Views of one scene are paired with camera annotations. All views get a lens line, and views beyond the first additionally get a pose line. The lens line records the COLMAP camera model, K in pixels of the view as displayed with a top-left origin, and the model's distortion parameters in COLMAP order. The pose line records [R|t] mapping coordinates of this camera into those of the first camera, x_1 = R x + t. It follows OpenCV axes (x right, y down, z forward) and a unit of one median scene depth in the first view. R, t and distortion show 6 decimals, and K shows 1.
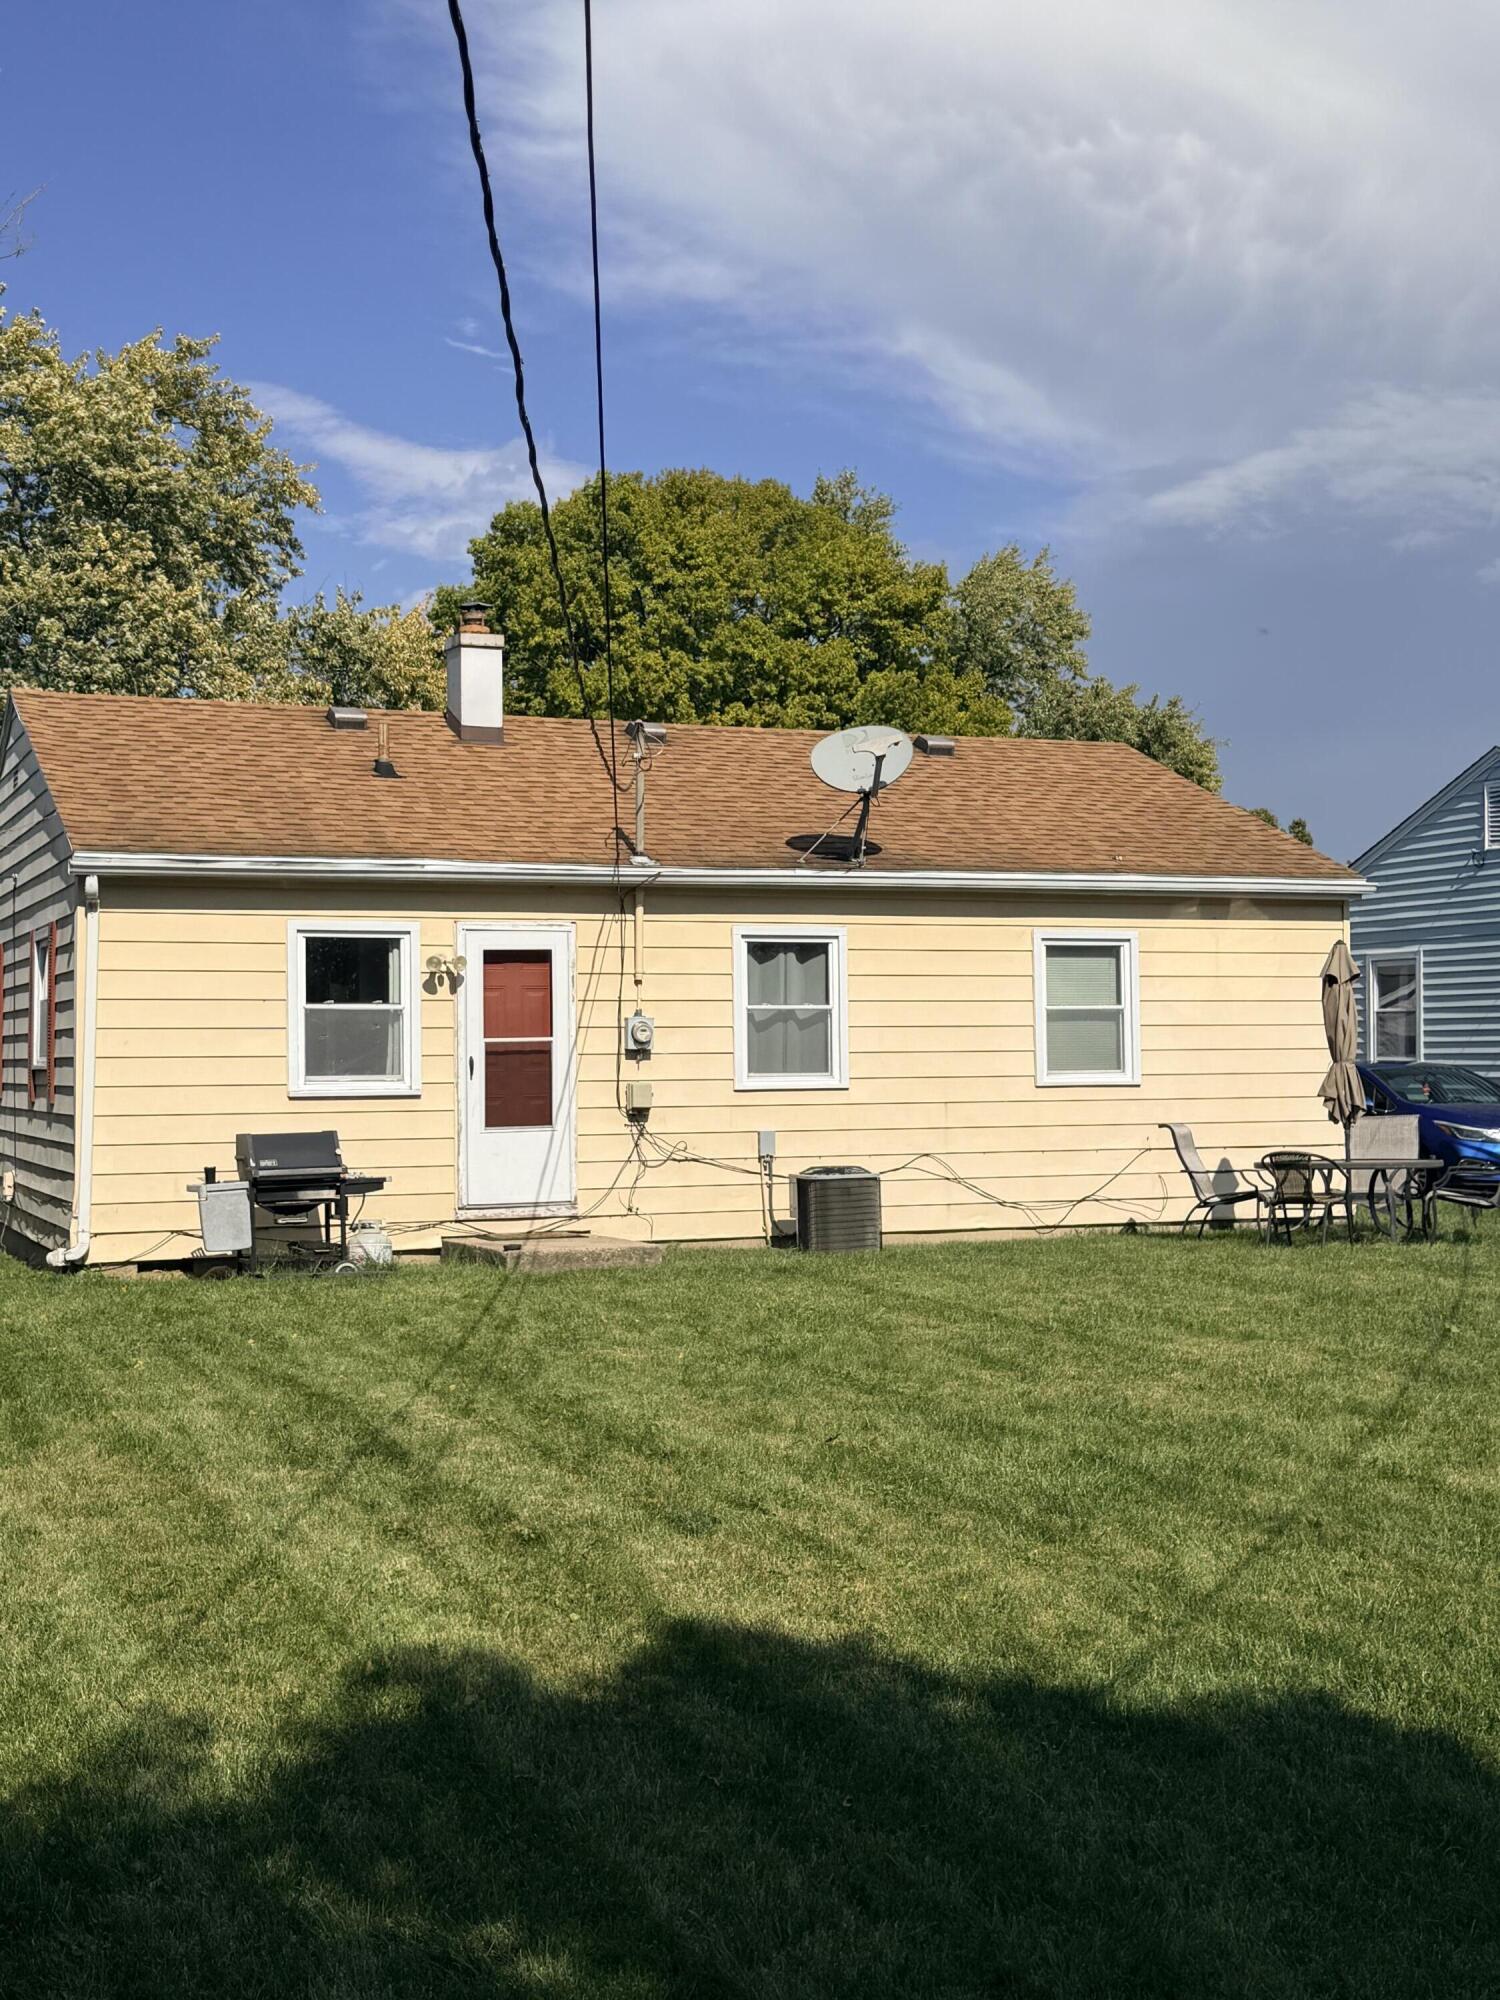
lens RADIAL K [[2510.5, 0, 760.6], [0, 2510.5, 992.7], [0, 0, 1]] dist [0.126241, 0.000000]
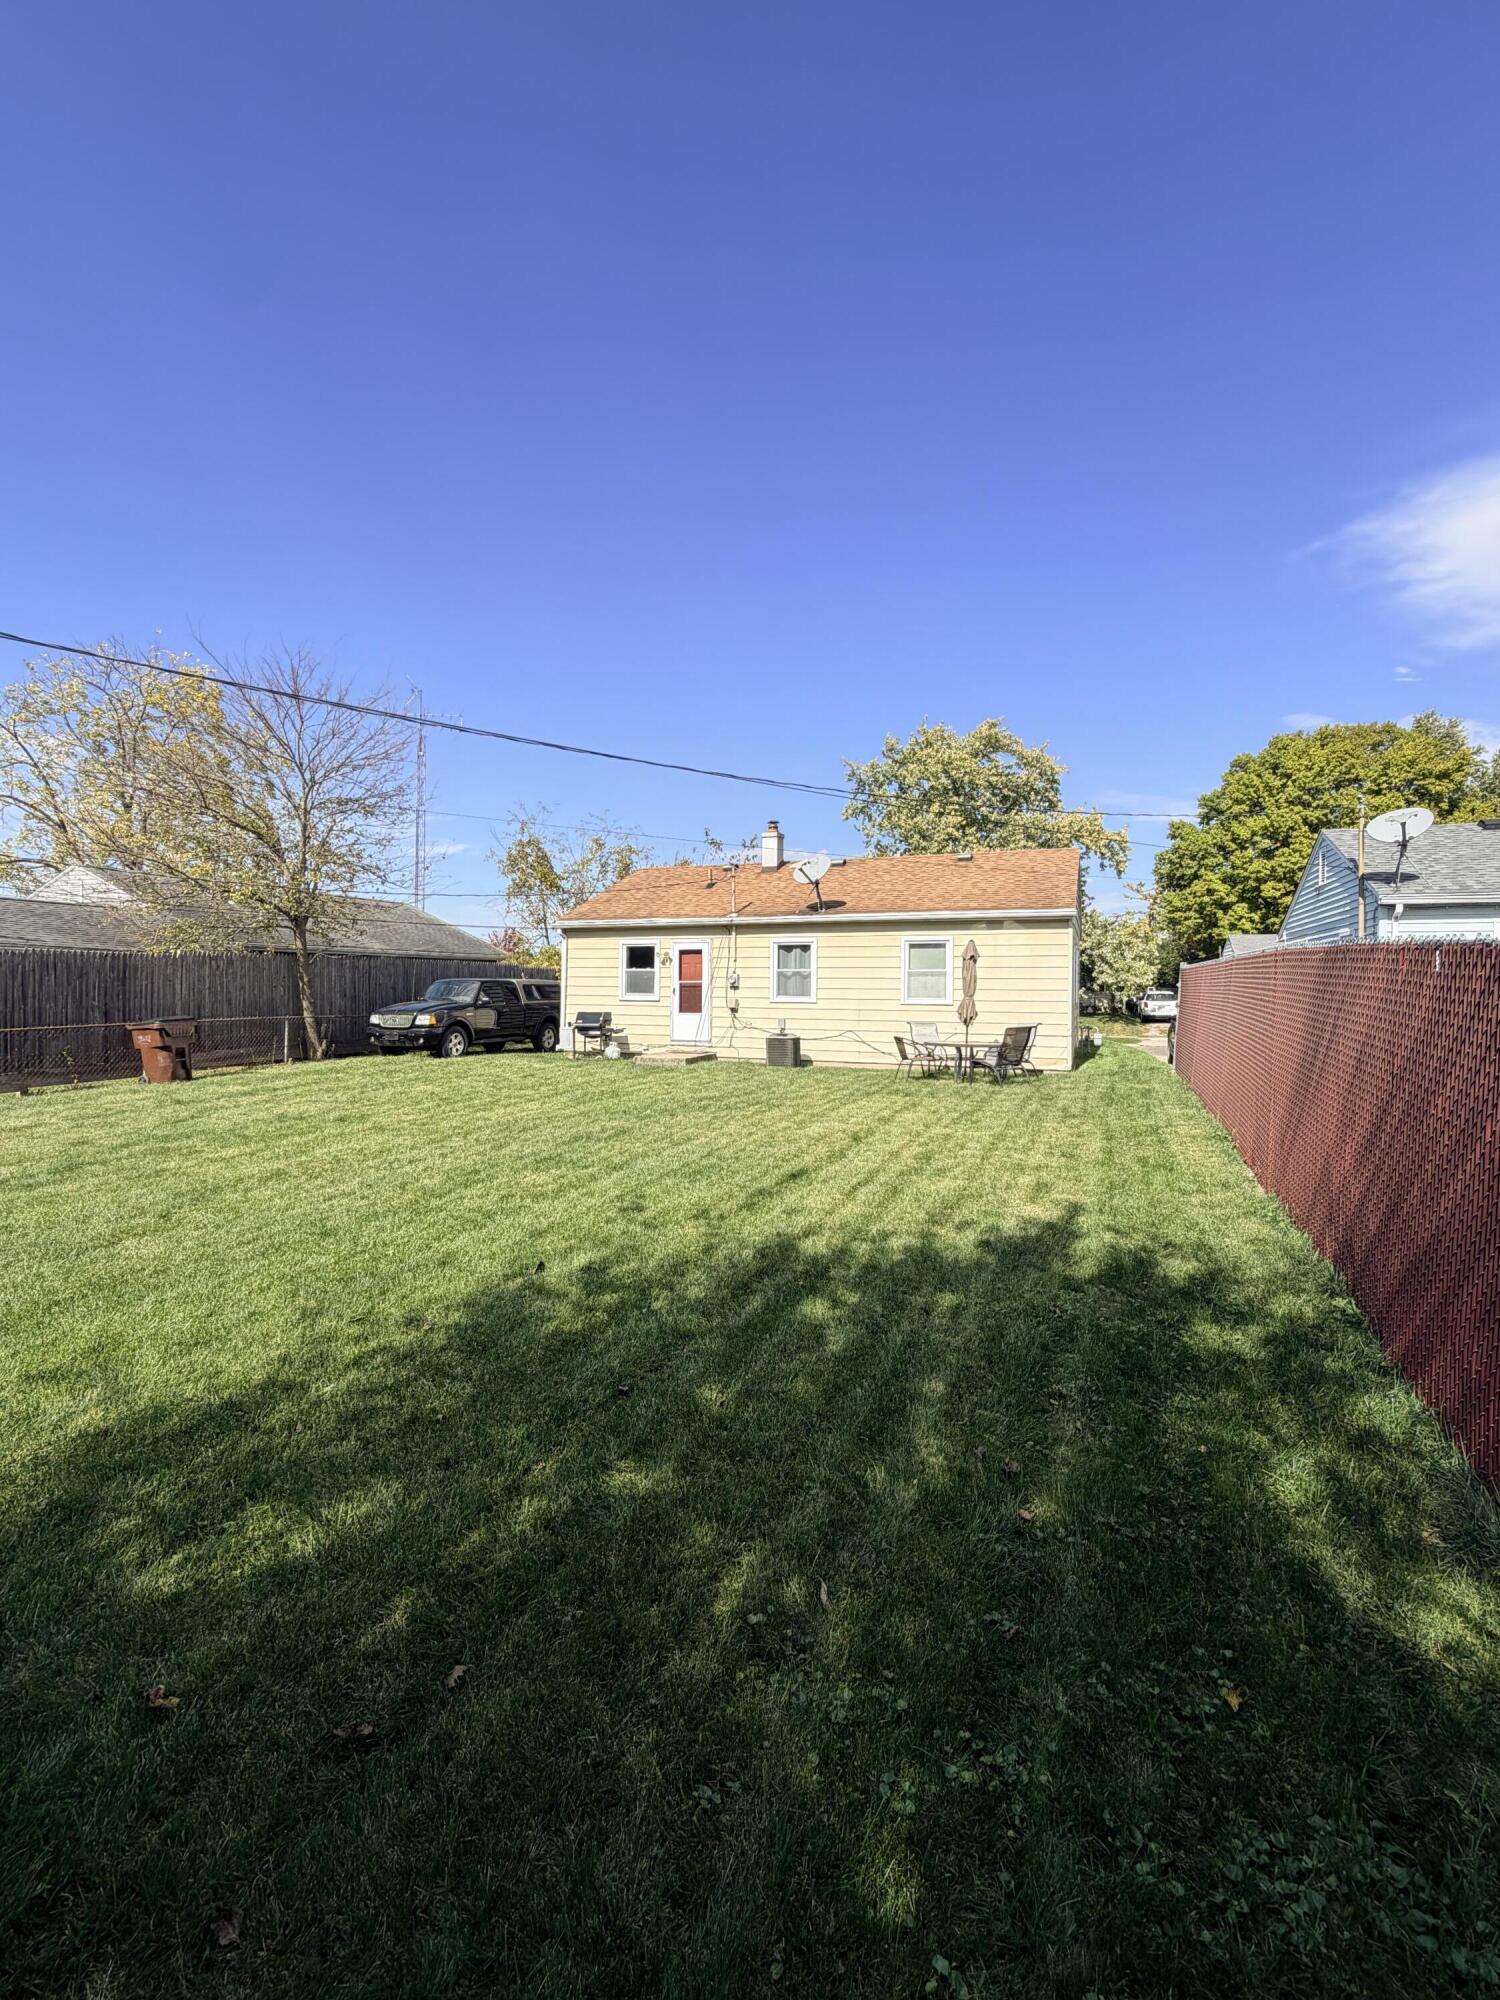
lens RADIAL K [[879.9, 0, 747.9], [0, 879.9, 1002.0], [0, 0, 1]] dist [-0.002523, -0.000063]
pose [[0.728082, 0.027717, -0.684929, 0.613852], [0.005264, 0.998927, 0.046020, -0.003514], [0.685470, -0.037112, 0.727155, 0.331612]]
